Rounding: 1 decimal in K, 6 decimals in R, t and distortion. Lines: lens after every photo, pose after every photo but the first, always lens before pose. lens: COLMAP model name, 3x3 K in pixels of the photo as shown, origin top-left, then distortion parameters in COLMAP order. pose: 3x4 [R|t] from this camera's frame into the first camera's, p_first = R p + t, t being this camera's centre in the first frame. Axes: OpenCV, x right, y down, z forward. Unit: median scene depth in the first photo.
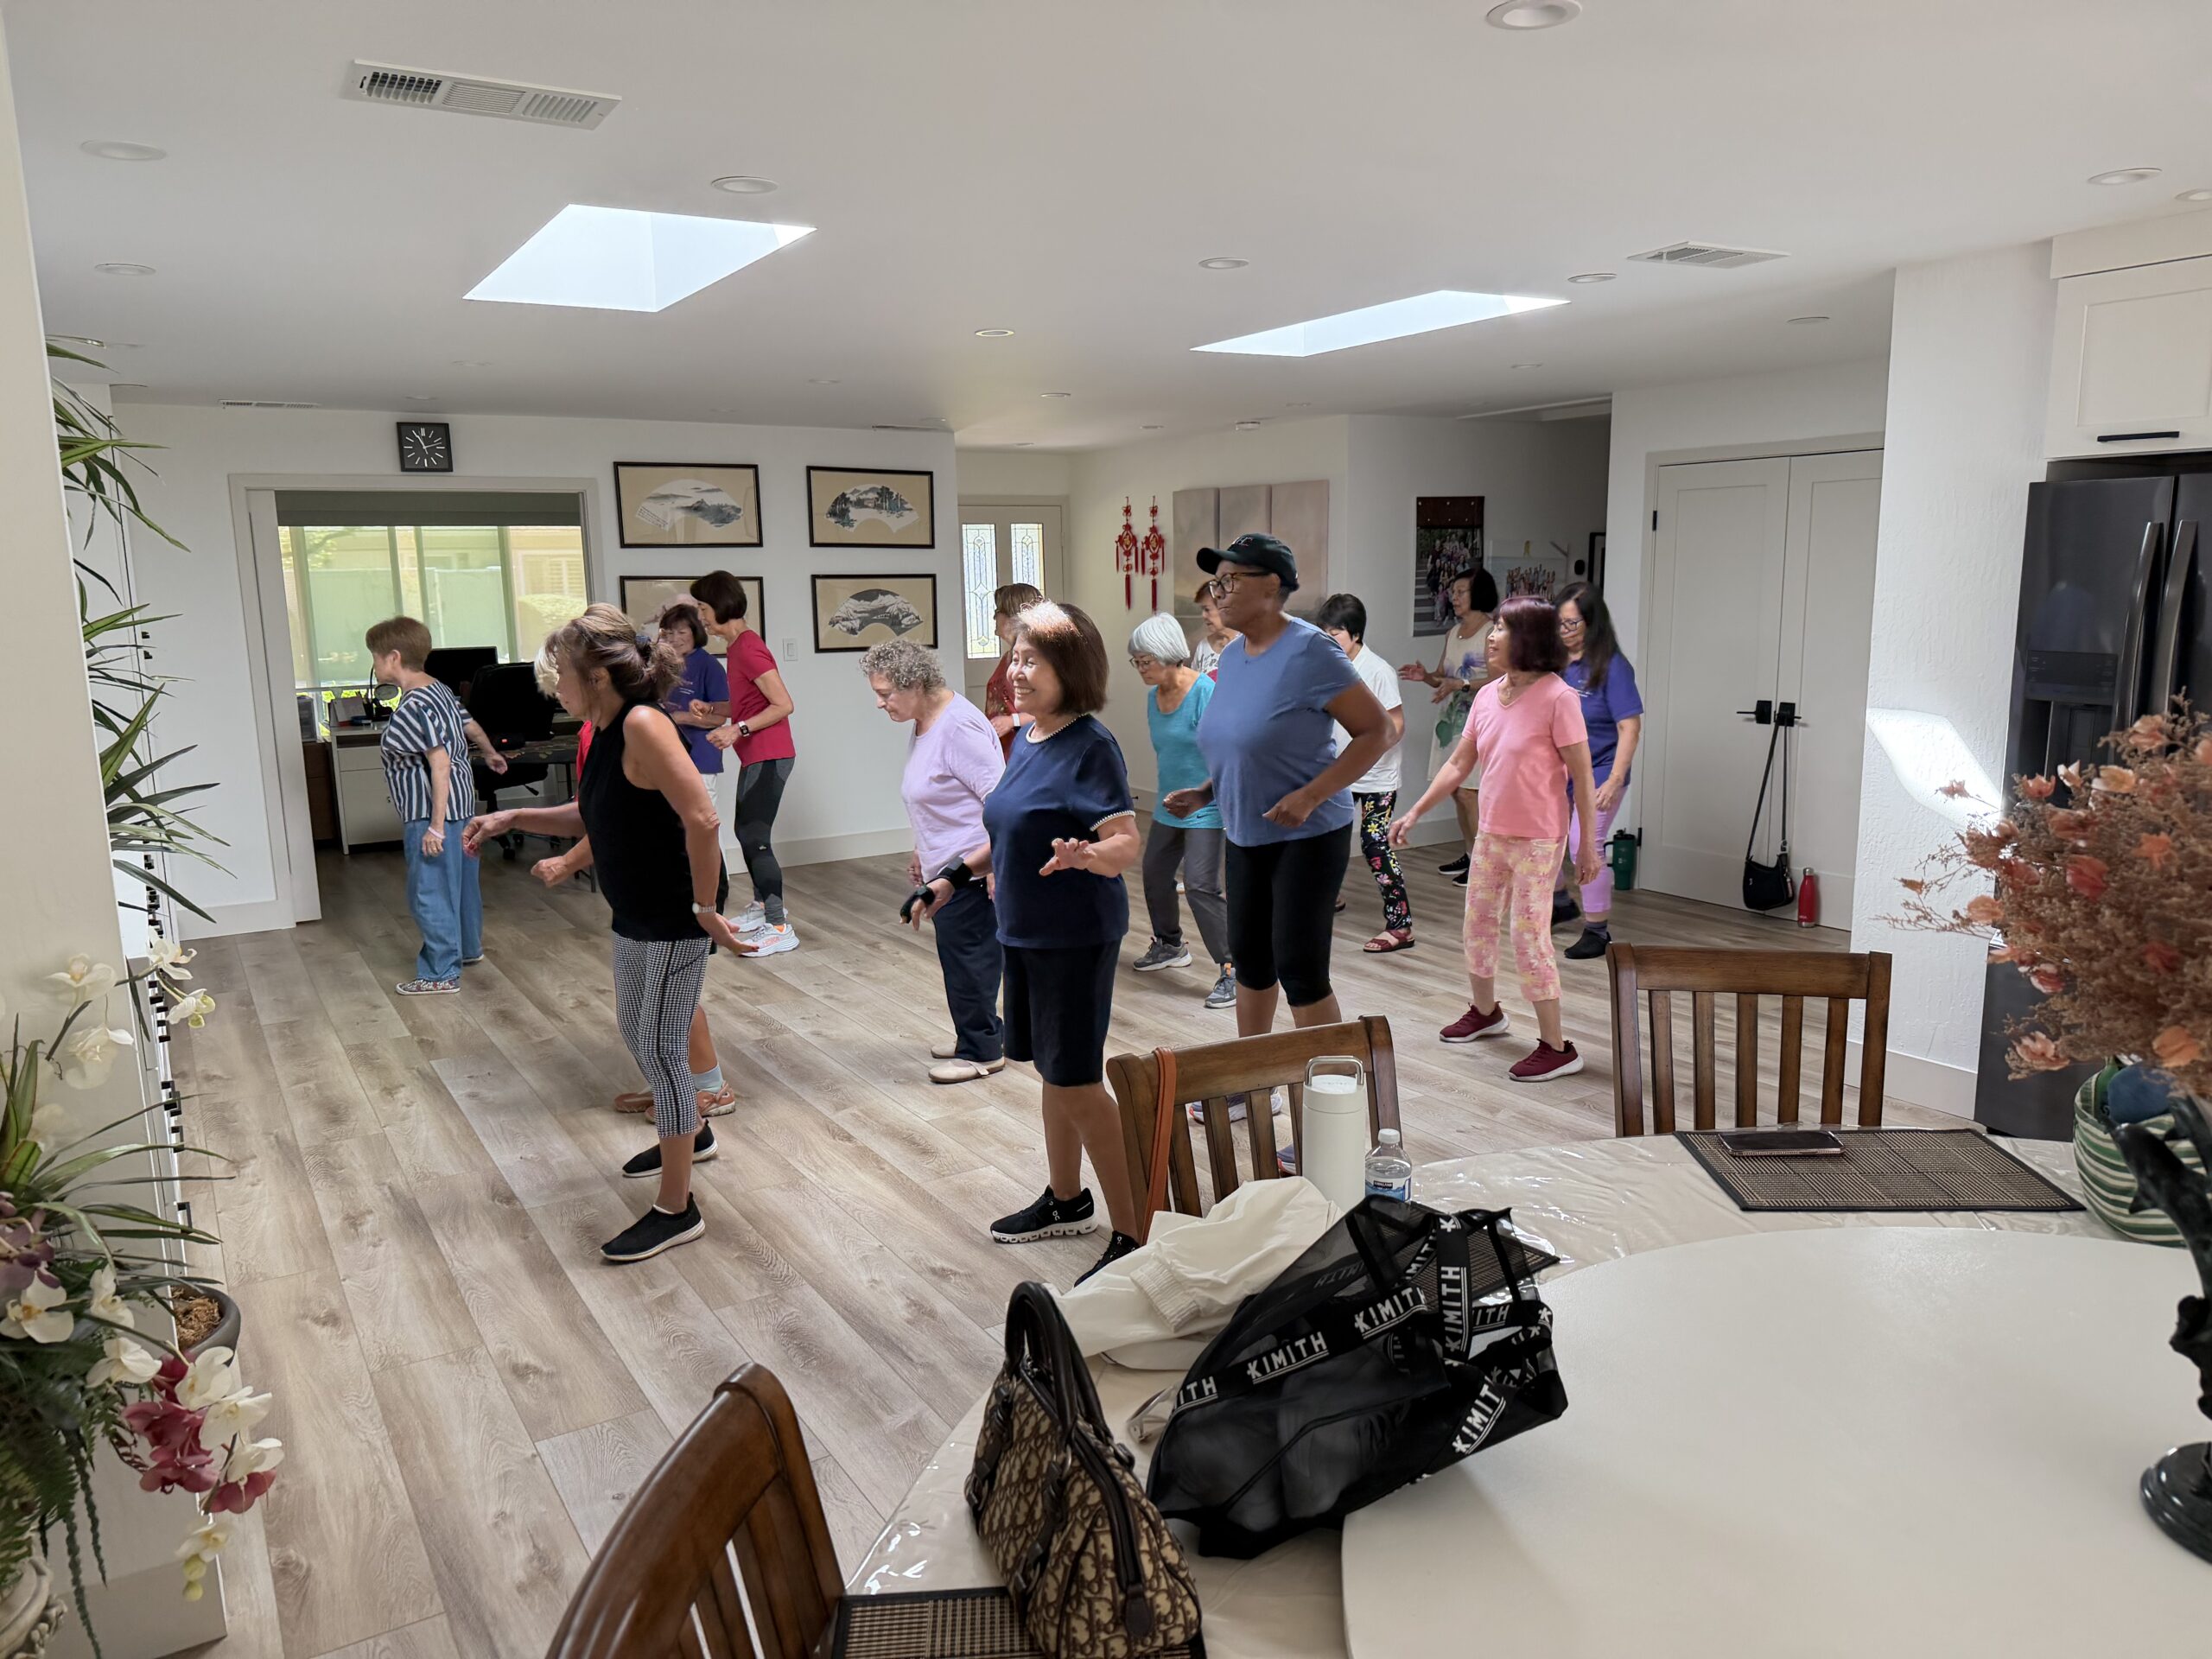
lens RADIAL K [[1544.9, 0, 1126.1], [0, 1544.9, 844.2], [0, 0, 1]] dist [0.050813, -0.064485]
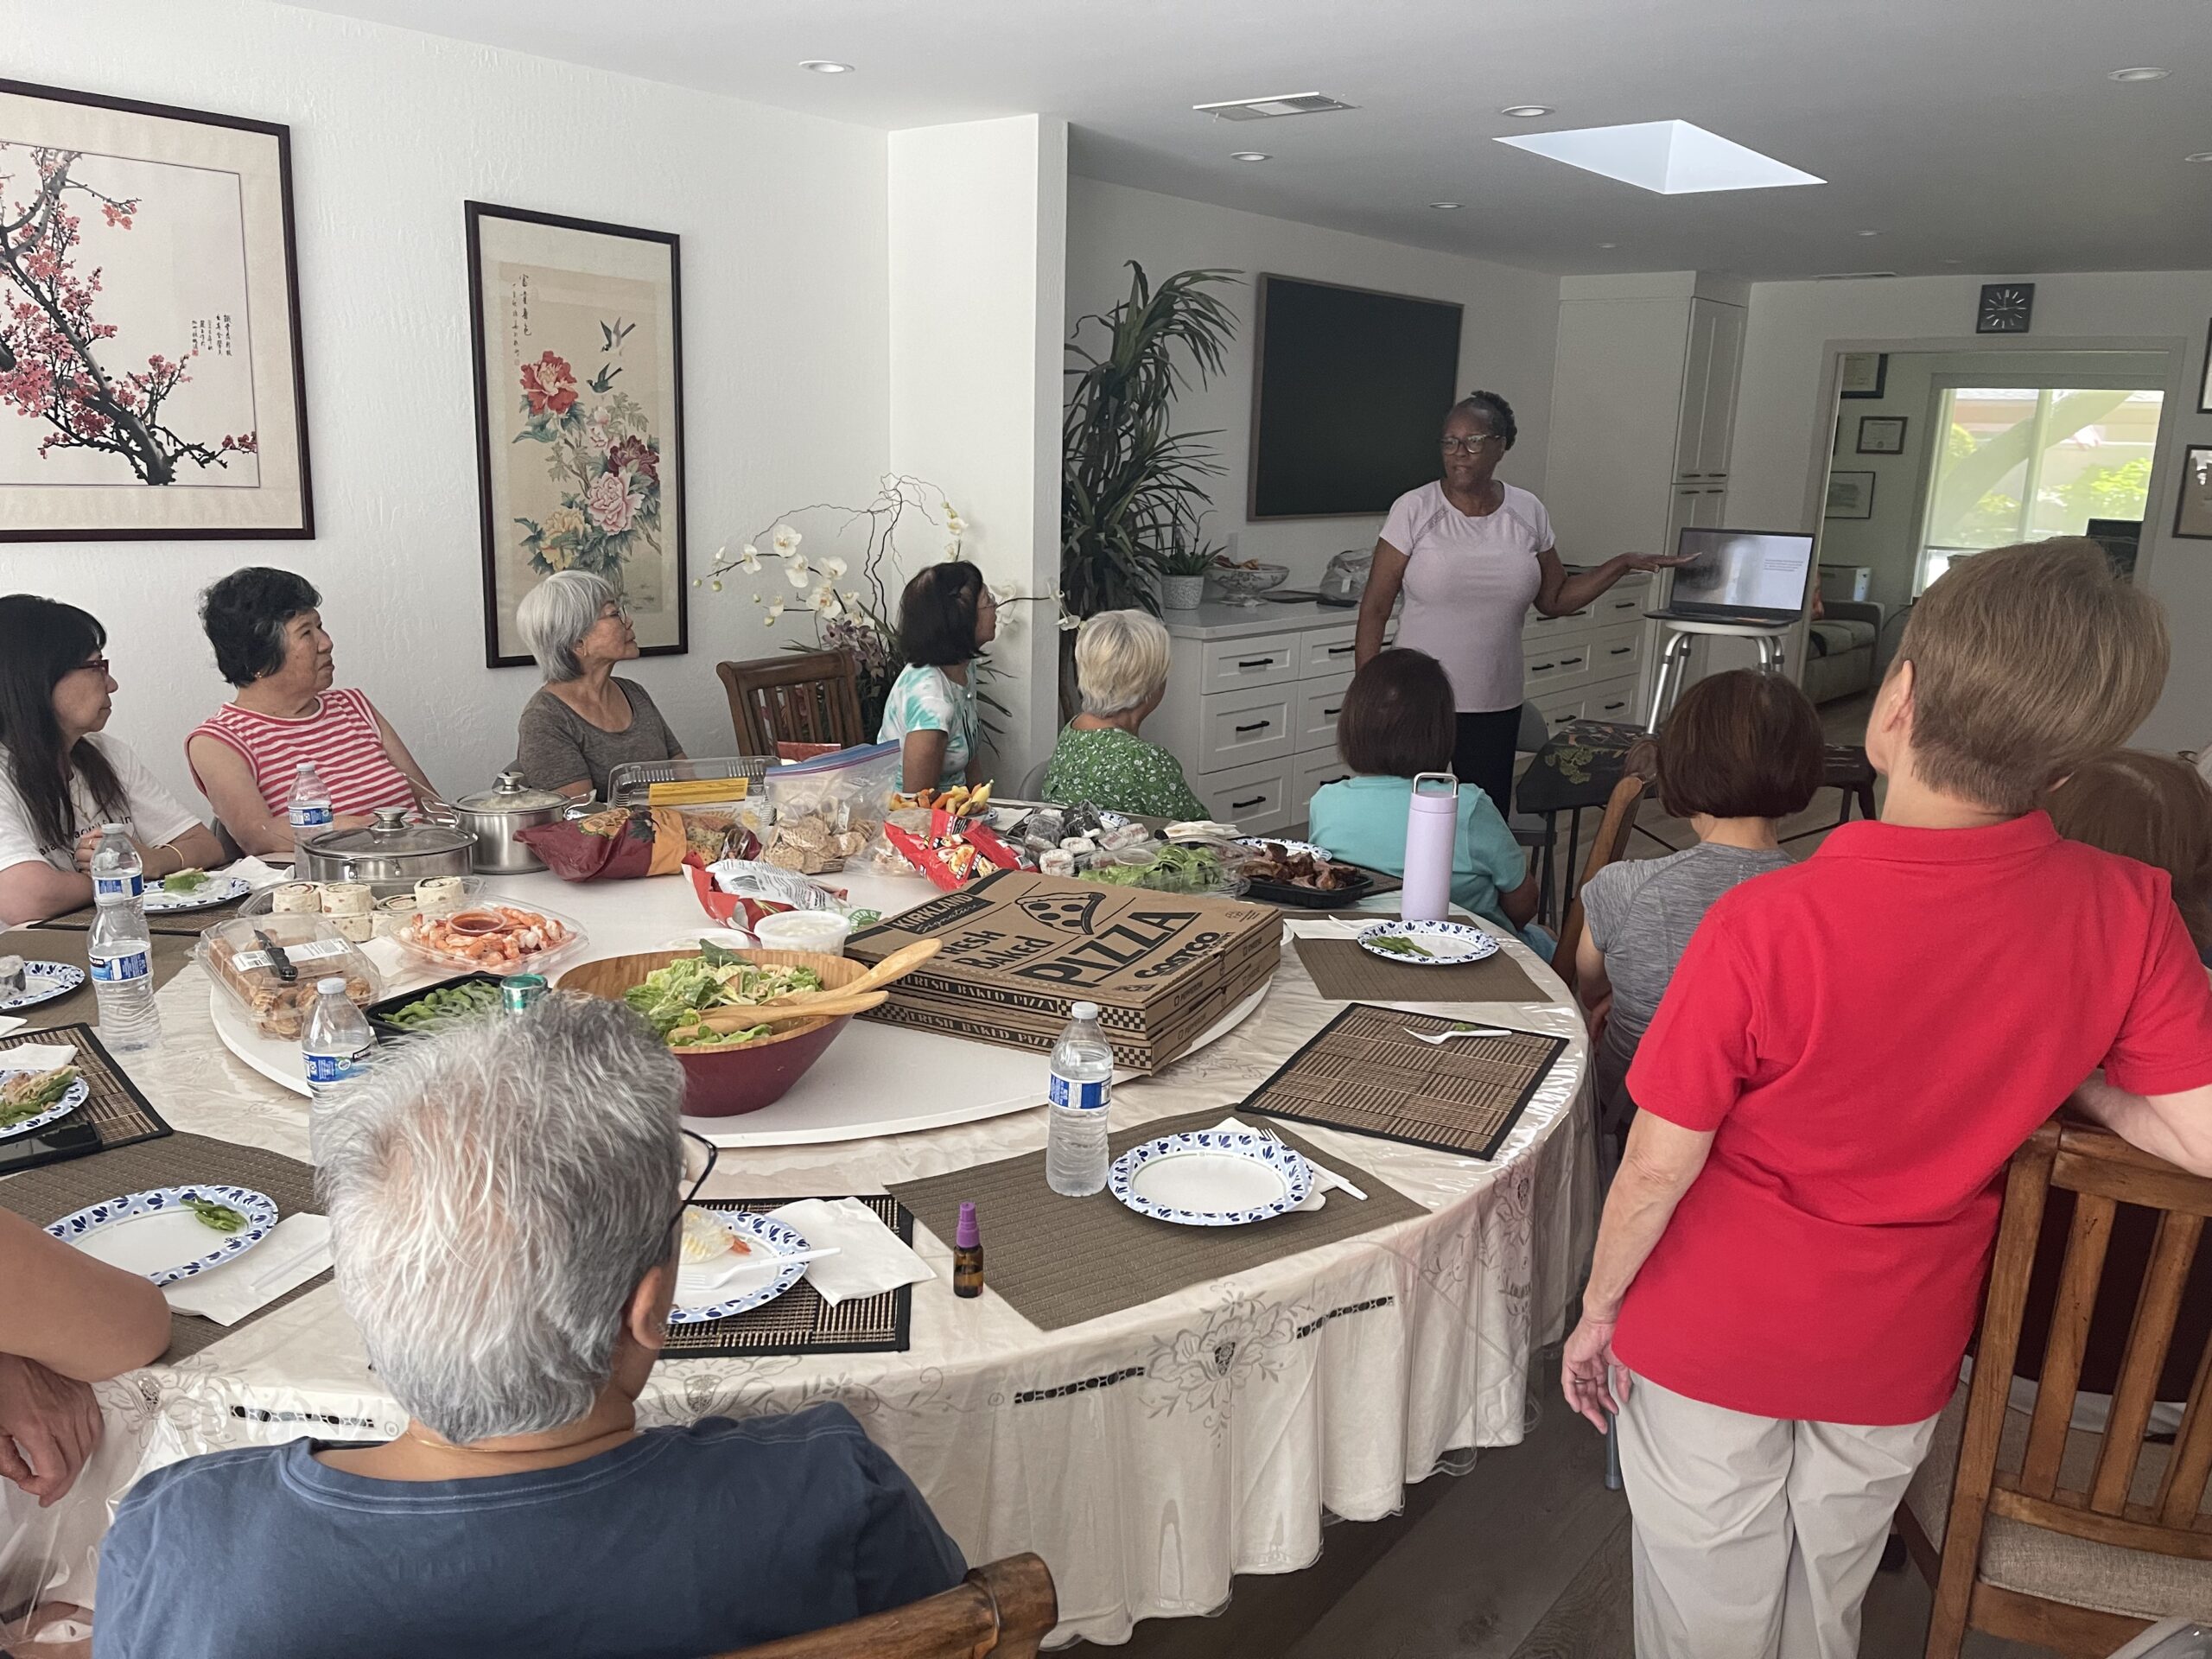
lens RADIAL K [[1675.5, 0, 1095.0], [0, 1675.5, 826.0], [0, 0, 1]] dist [0.050825, -0.065494]
pose [[0.314996, 0.241903, -0.917748, 0.425649], [-0.197954, 0.962452, 0.185743, -0.016347], [0.928220, 0.123164, 0.351054, 0.097508]]
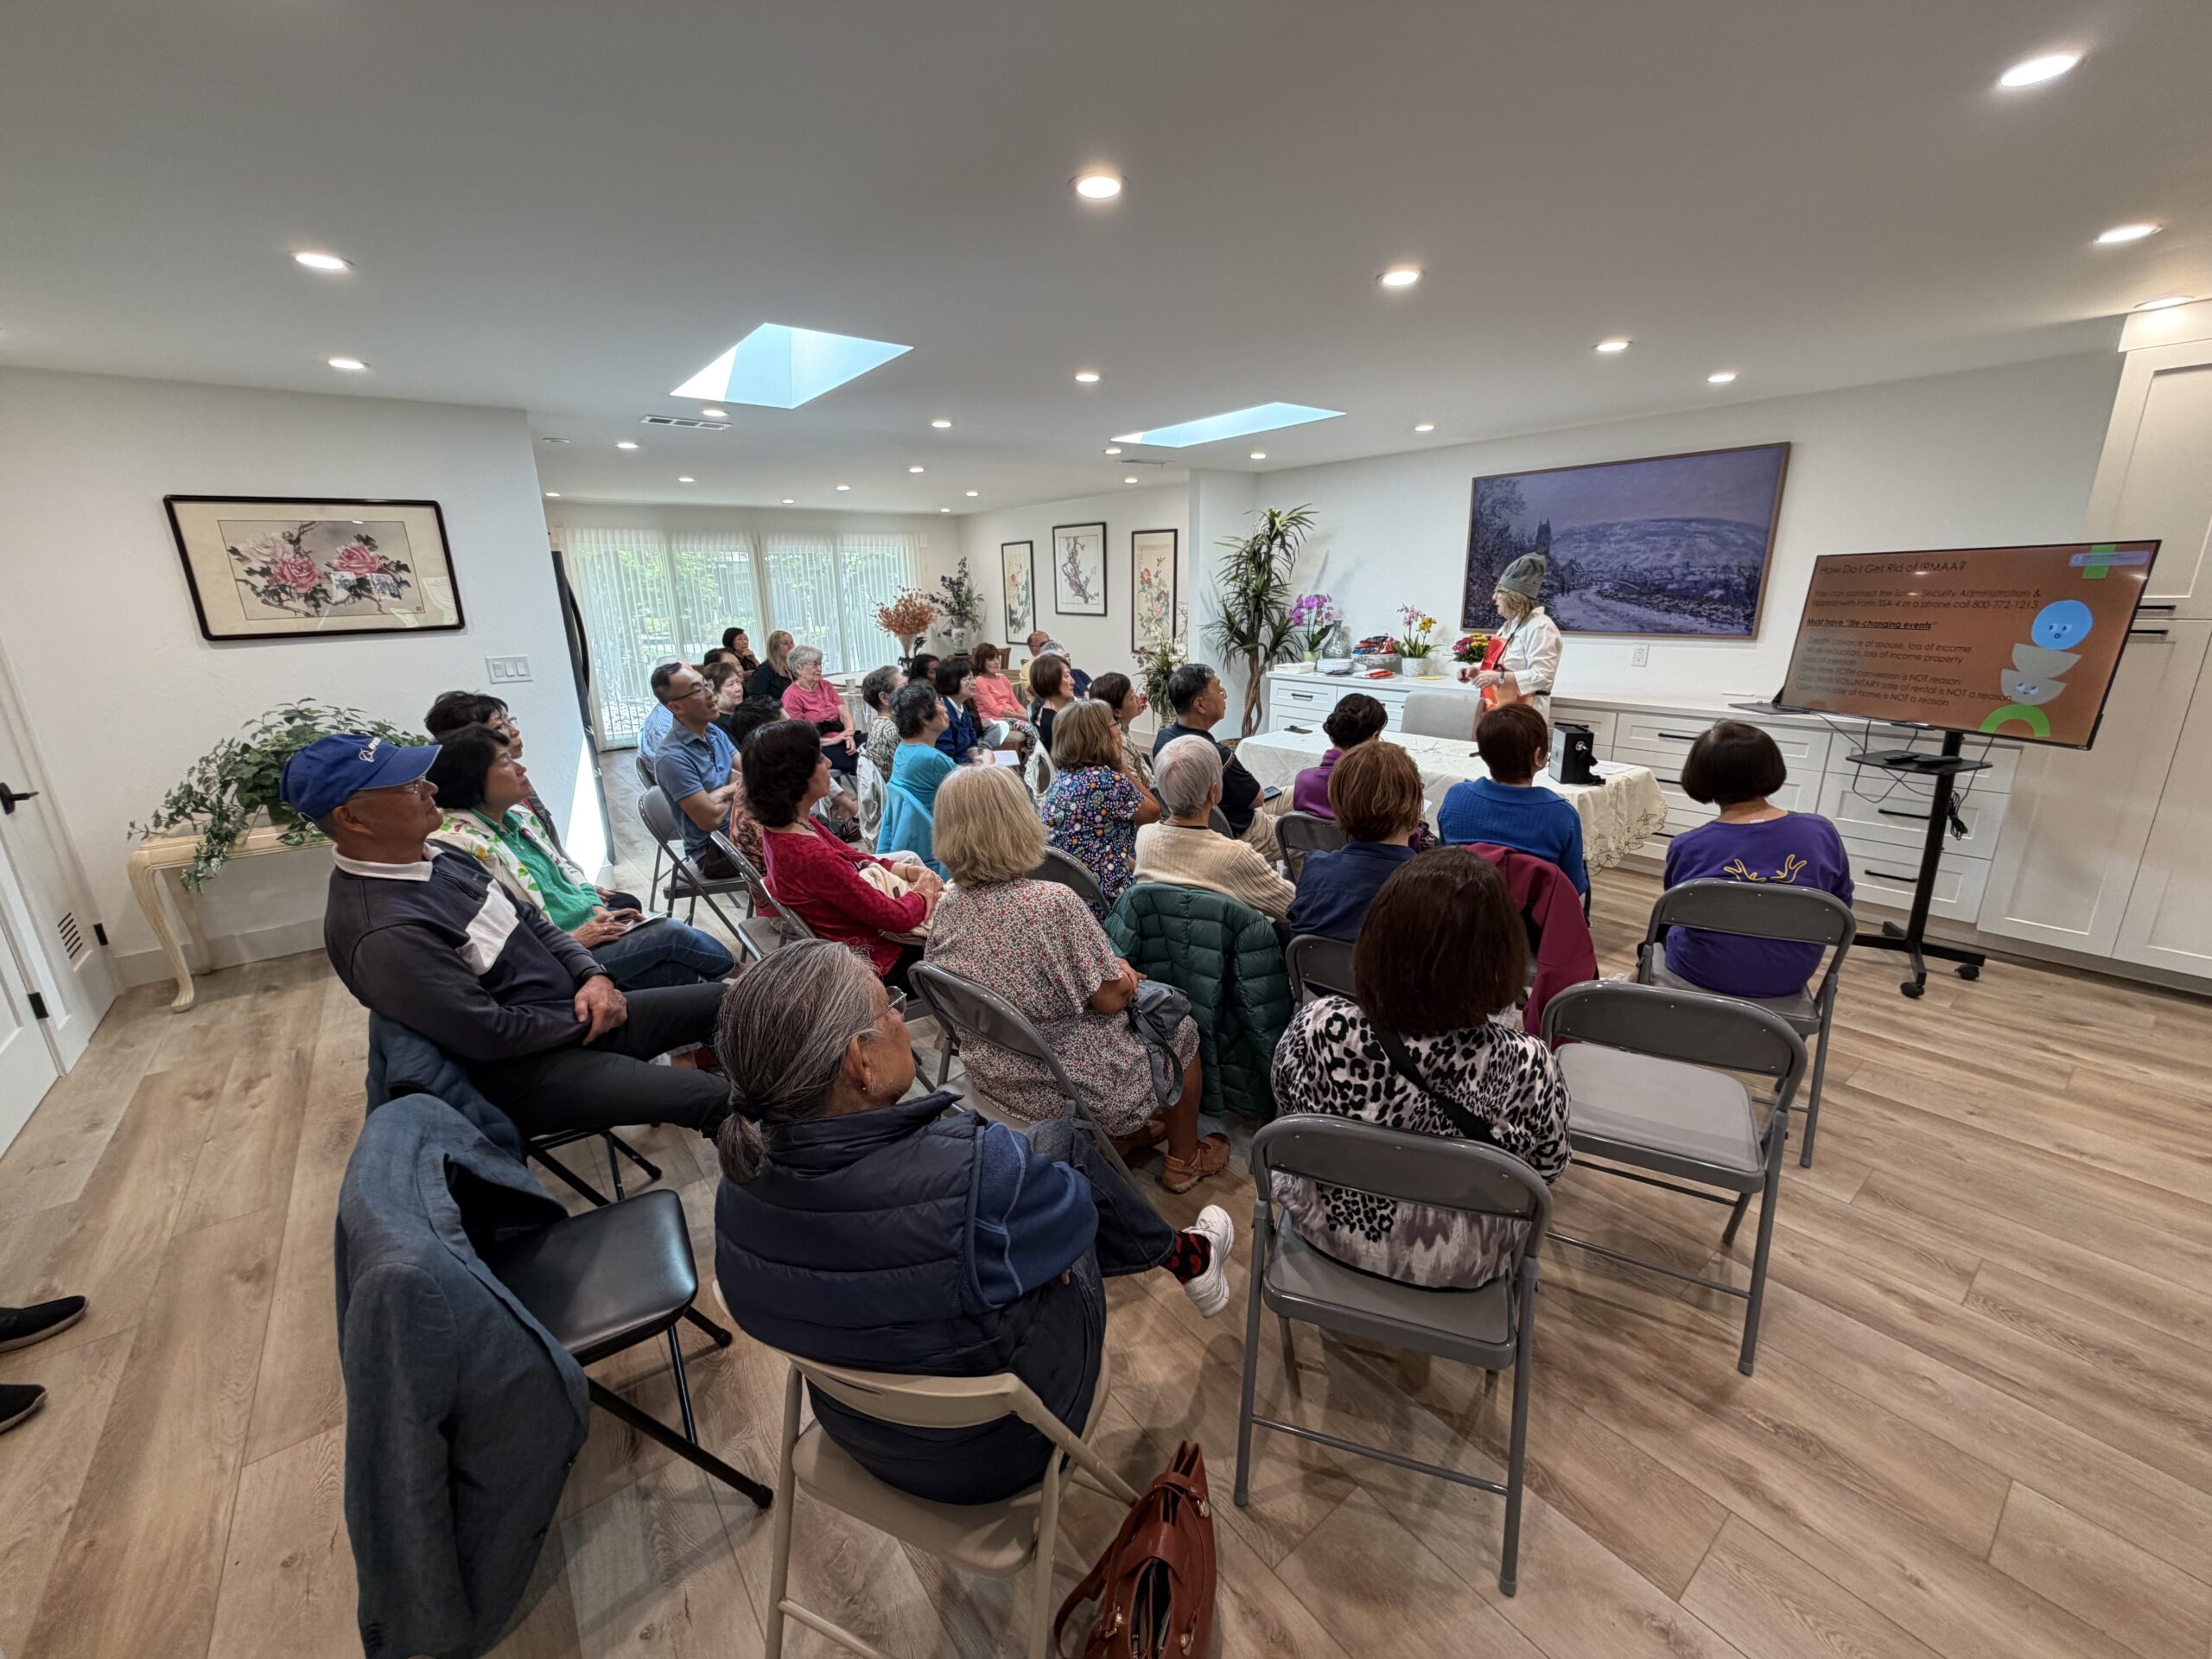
lens RADIAL K [[885.3, 0, 1106.5], [0, 885.3, 823.9], [0, 0, 1]] dist [0.004952, -0.001810]
pose [[-0.995427, 0.056091, -0.077326, -0.017359], [0.017919, 0.904731, 0.425606, -0.198978], [0.093832, 0.422274, -0.901599, 1.168980]]
